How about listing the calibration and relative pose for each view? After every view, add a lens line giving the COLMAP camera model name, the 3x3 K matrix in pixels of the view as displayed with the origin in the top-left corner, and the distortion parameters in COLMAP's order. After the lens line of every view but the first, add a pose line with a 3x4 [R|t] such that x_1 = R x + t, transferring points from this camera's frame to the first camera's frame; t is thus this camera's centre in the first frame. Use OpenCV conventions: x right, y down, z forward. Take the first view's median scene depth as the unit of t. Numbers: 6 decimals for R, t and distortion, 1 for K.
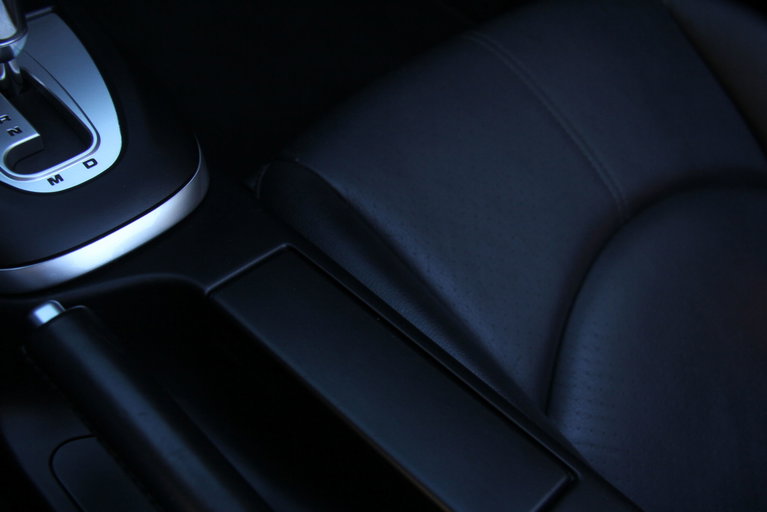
lens RADIAL K [[819.2, 0, 382.2], [0, 819.2, 256.4], [0, 0, 1]] dist [-0.014022, 0.000000]
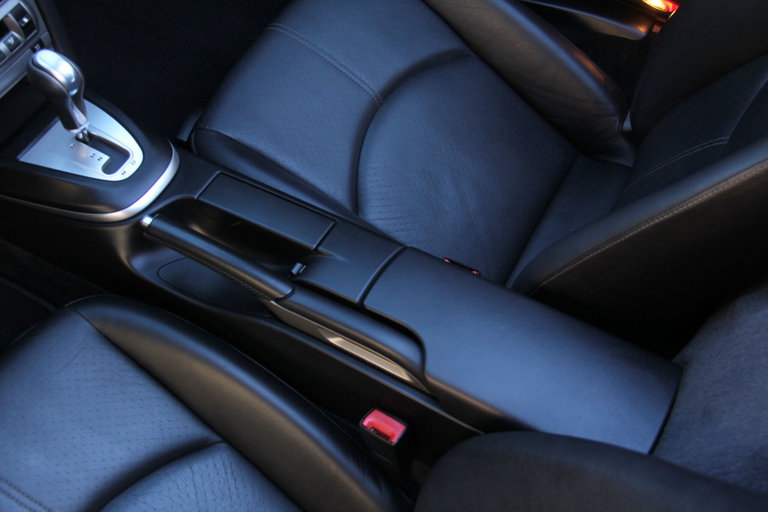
lens RADIAL K [[1022.0, 0, 396.0], [0, 1022.0, 259.6], [0, 0, 1]] dist [0.098624, 0.000000]
pose [[0.955514, -0.288970, 0.059066, 0.136423], [0.277166, 0.948206, 0.155192, -0.095534], [-0.100852, -0.131917, 0.986117, -2.172596]]
